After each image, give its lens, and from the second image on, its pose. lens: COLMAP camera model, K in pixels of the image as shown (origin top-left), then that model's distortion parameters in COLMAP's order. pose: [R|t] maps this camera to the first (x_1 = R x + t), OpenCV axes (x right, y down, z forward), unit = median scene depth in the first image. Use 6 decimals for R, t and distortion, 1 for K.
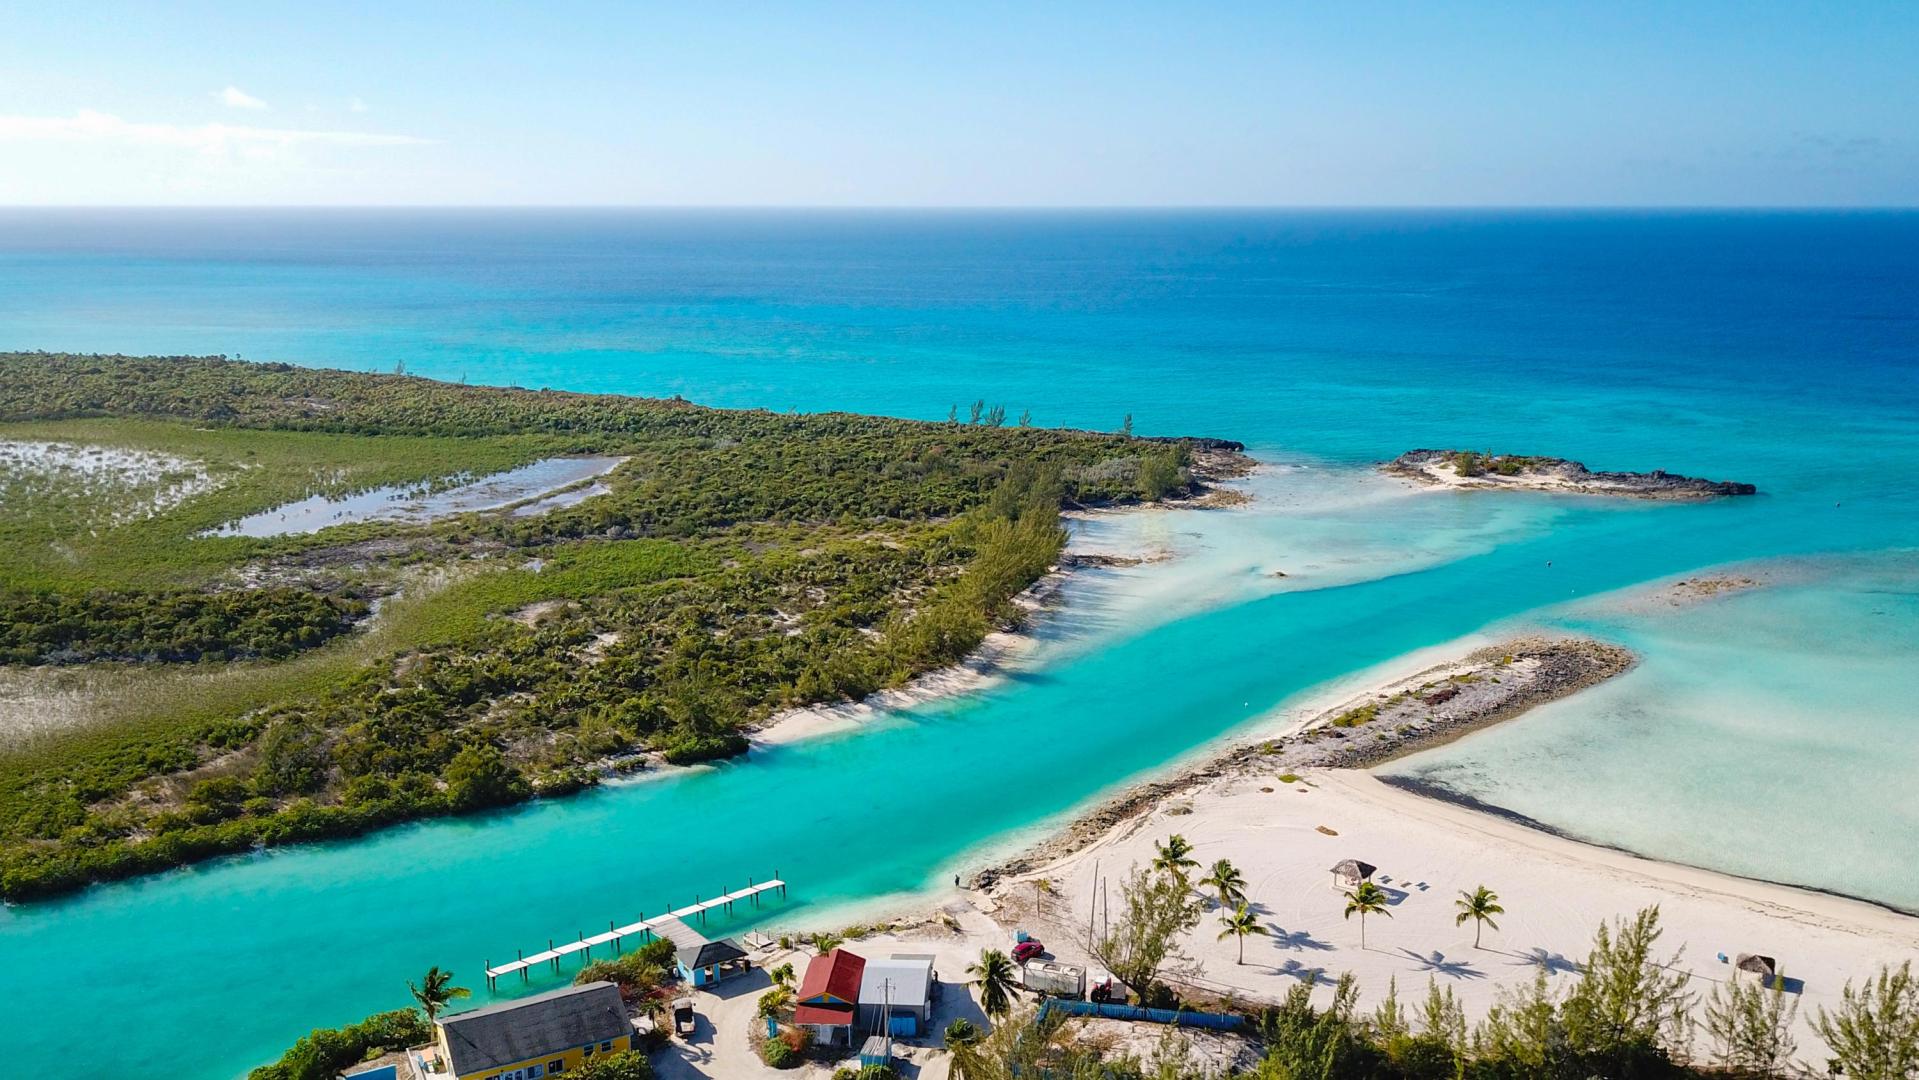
lens RADIAL K [[1595.5, 0, 962.0], [0, 1595.5, 539.2], [0, 0, 1]] dist [-0.042376, 0.002576]
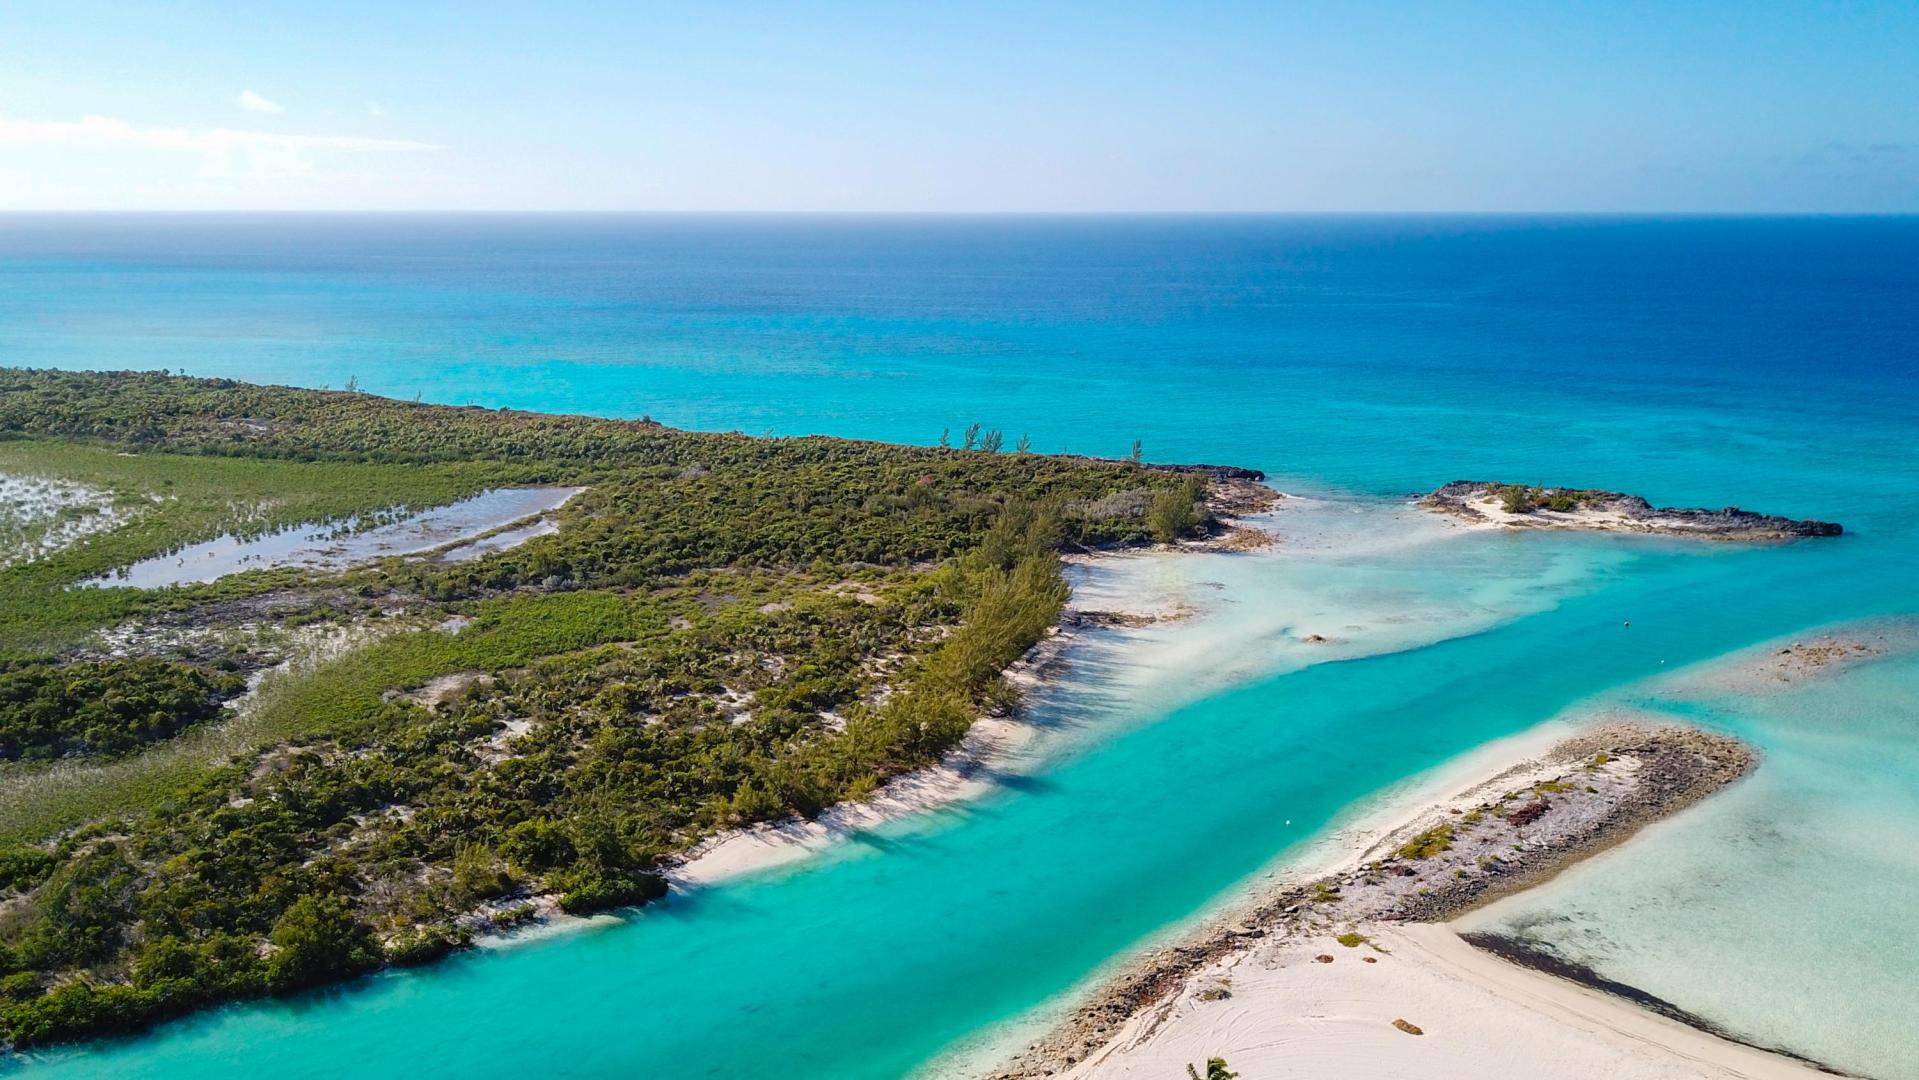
lens RADIAL K [[1595.5, 0, 962.9], [0, 1595.5, 541.9], [0, 0, 1]] dist [-0.042376, 0.002576]
pose [[0.999998, 0.001225, -0.001302, 0.010998], [-0.001227, 0.999998, -0.001802, -0.031852], [0.001299, 0.001803, 0.999998, 0.158472]]
